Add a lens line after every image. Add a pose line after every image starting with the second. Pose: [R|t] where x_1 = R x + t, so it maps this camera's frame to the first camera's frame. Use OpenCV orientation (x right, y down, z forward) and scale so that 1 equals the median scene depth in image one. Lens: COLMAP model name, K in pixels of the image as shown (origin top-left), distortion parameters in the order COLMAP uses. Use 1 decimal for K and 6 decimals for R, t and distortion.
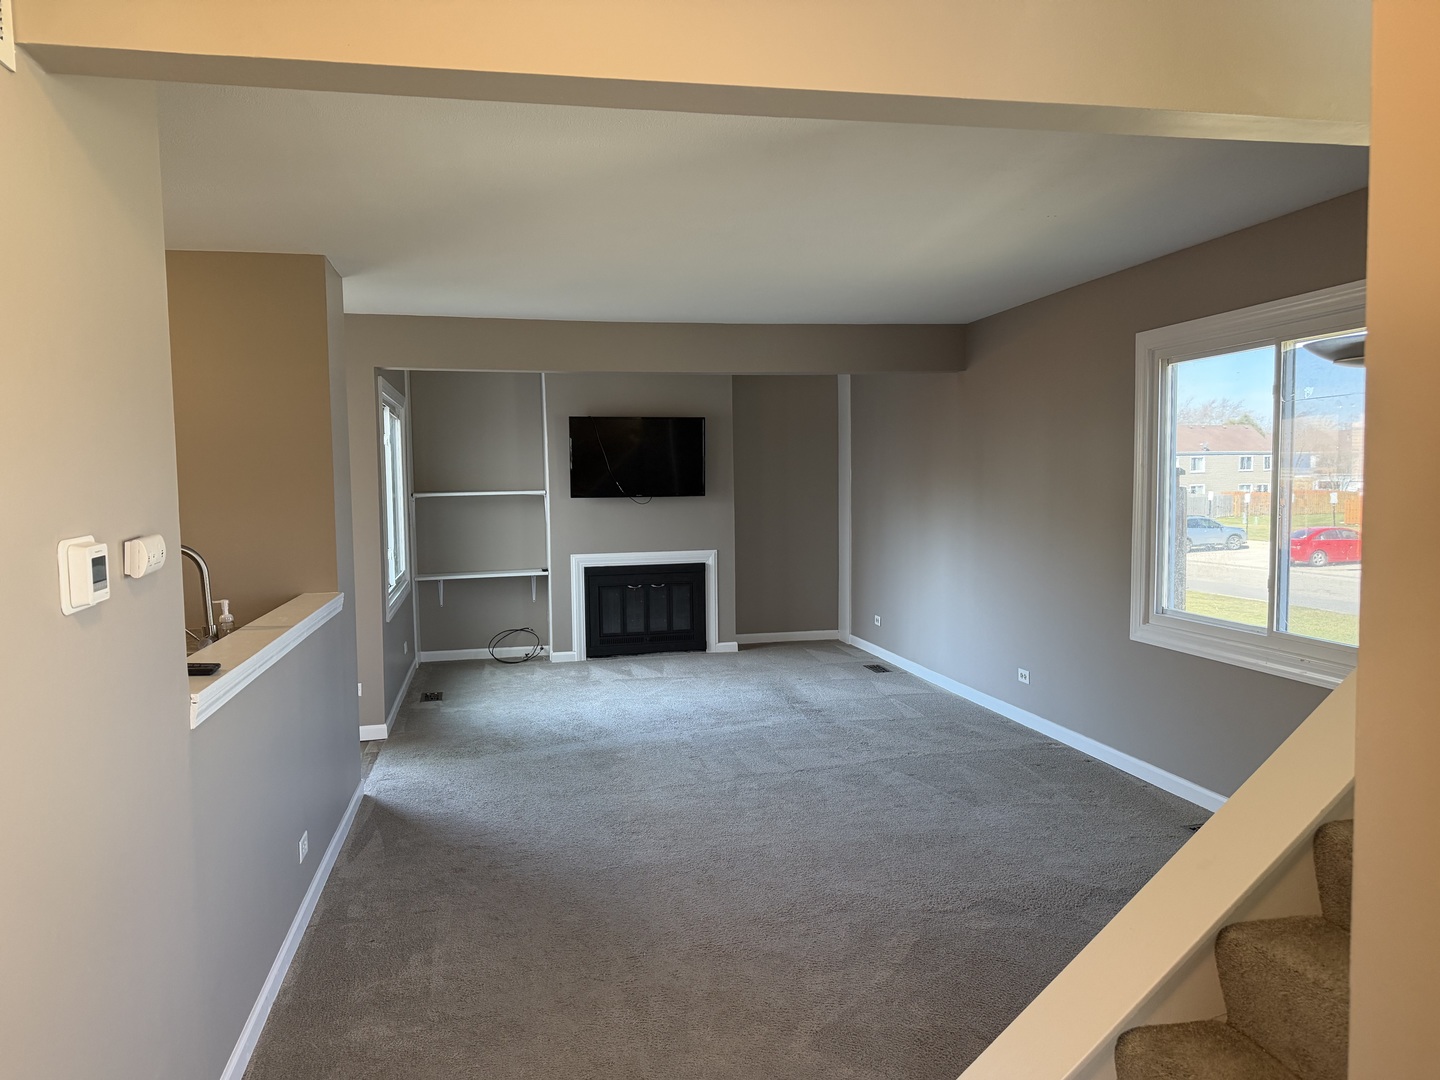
lens RADIAL K [[1005.0, 0, 720.0], [0, 1005.0, 540.0], [0, 0, 1]] dist [0.121781, -0.124132]
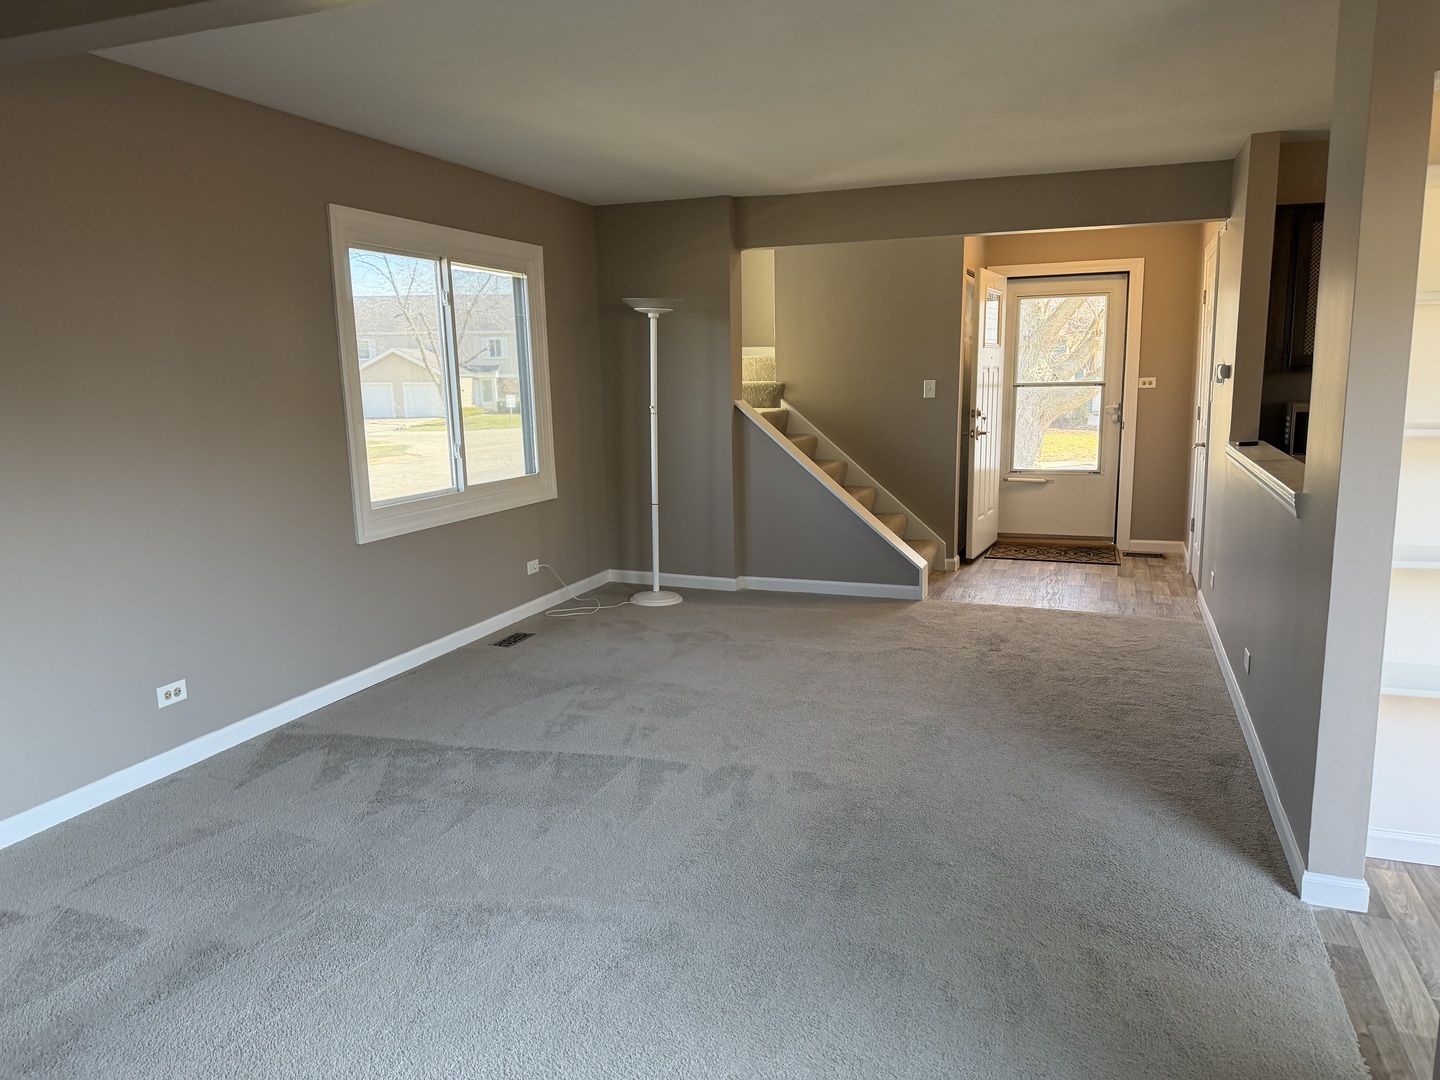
lens RADIAL K [[1005.0, 0, 720.0], [0, 1005.0, 540.0], [0, 0, 1]] dist [0.121781, -0.124132]
pose [[-0.829508, -0.048518, 0.556384, -0.388710], [0.079184, 0.975939, 0.203158, -0.069753], [-0.552853, 0.212578, -0.805707, 1.589675]]
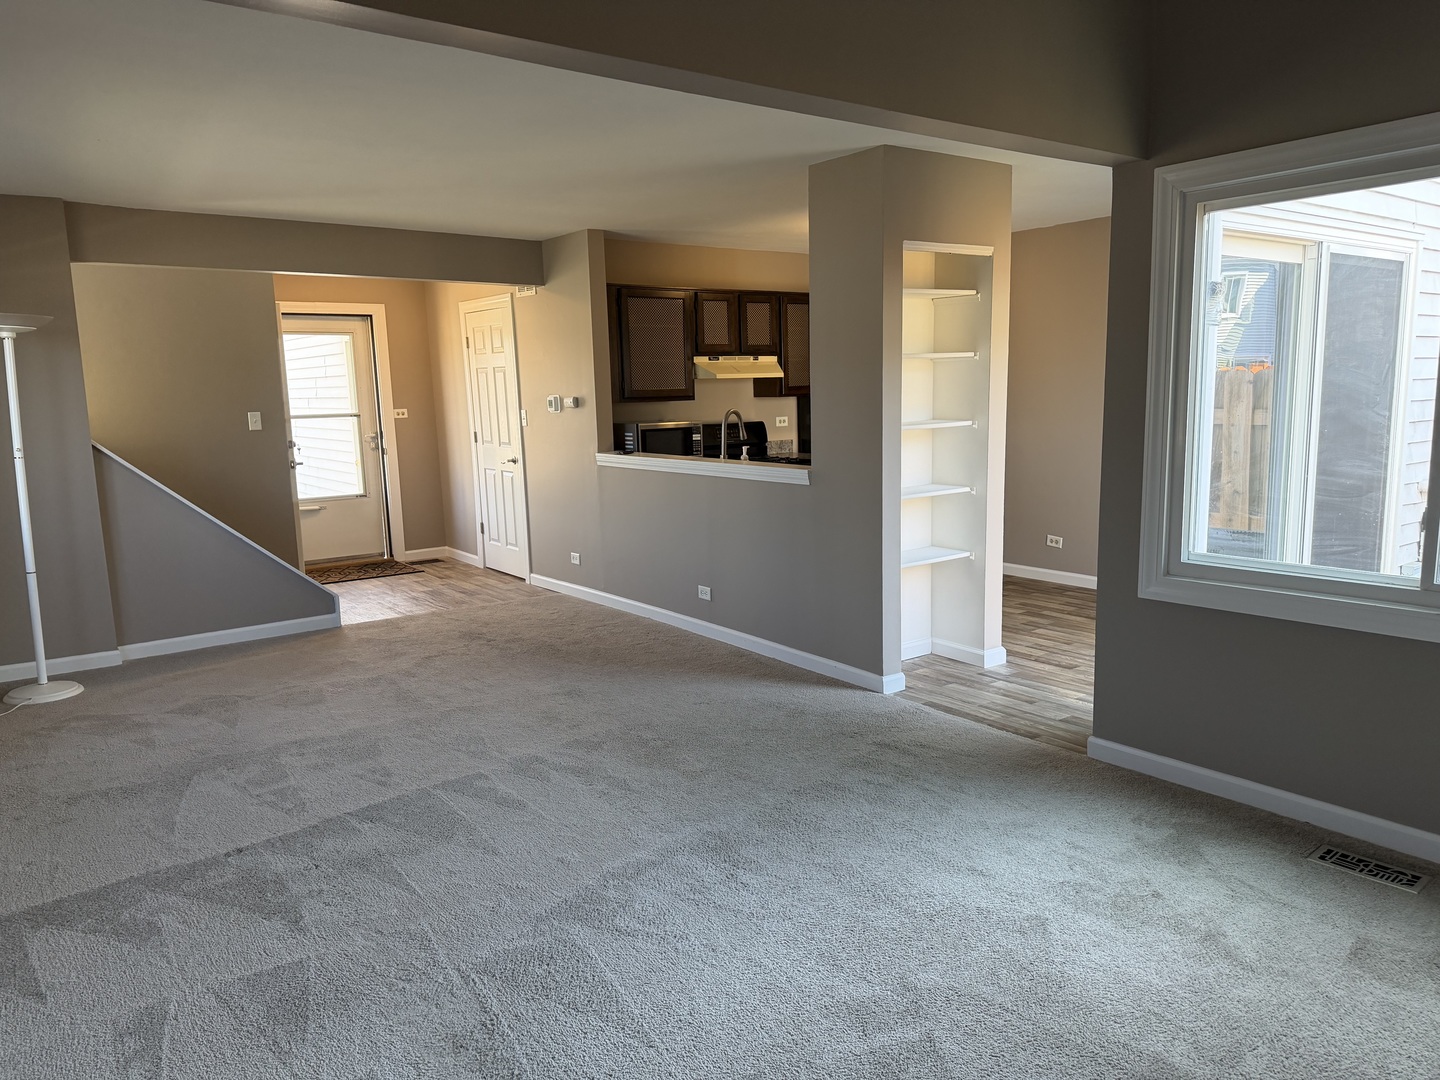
lens RADIAL K [[1005.0, 0, 720.0], [0, 1005.0, 540.0], [0, 0, 1]] dist [0.121781, -0.124132]
pose [[-0.917366, 0.115287, -0.380983, 0.048052], [0.028523, 0.973716, 0.225971, -0.098996], [0.397021, 0.196432, -0.896543, 1.744999]]
